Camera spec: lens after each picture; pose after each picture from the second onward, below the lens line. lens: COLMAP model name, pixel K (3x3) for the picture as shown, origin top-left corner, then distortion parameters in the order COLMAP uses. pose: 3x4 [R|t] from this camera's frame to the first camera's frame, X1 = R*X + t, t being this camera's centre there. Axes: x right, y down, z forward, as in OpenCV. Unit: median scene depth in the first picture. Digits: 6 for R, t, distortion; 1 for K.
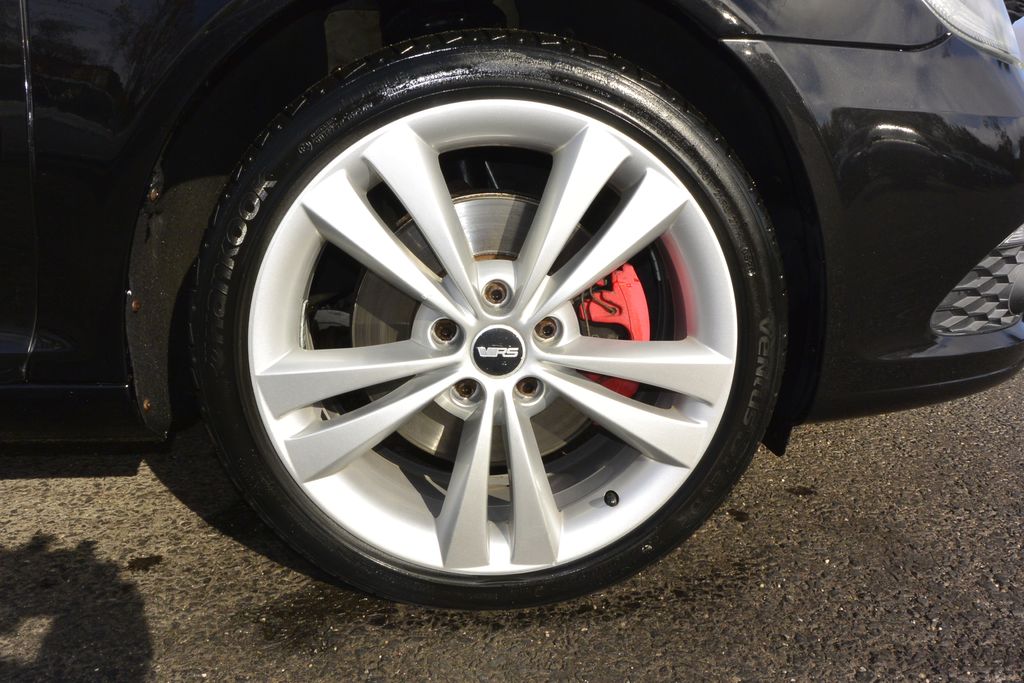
lens RADIAL K [[785.2, 0, 512.0], [0, 785.2, 339.3], [0, 0, 1]] dist [-0.015533, 0.001982]
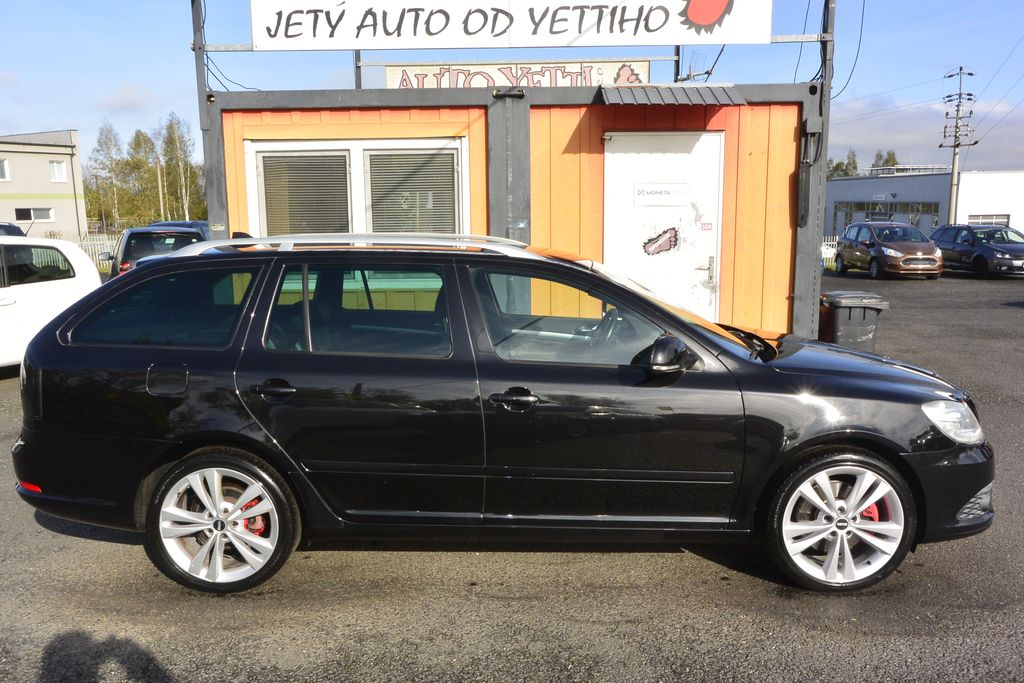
lens RADIAL K [[785.2, 0, 510.5], [0, 785.2, 342.9], [0, 0, 1]] dist [-0.015533, 0.001982]
pose [[0.995878, 0.006588, -0.090463, -1.309837], [-0.016762, 0.993548, -0.112165, -0.415721], [0.089140, 0.113219, 0.989563, -3.116671]]
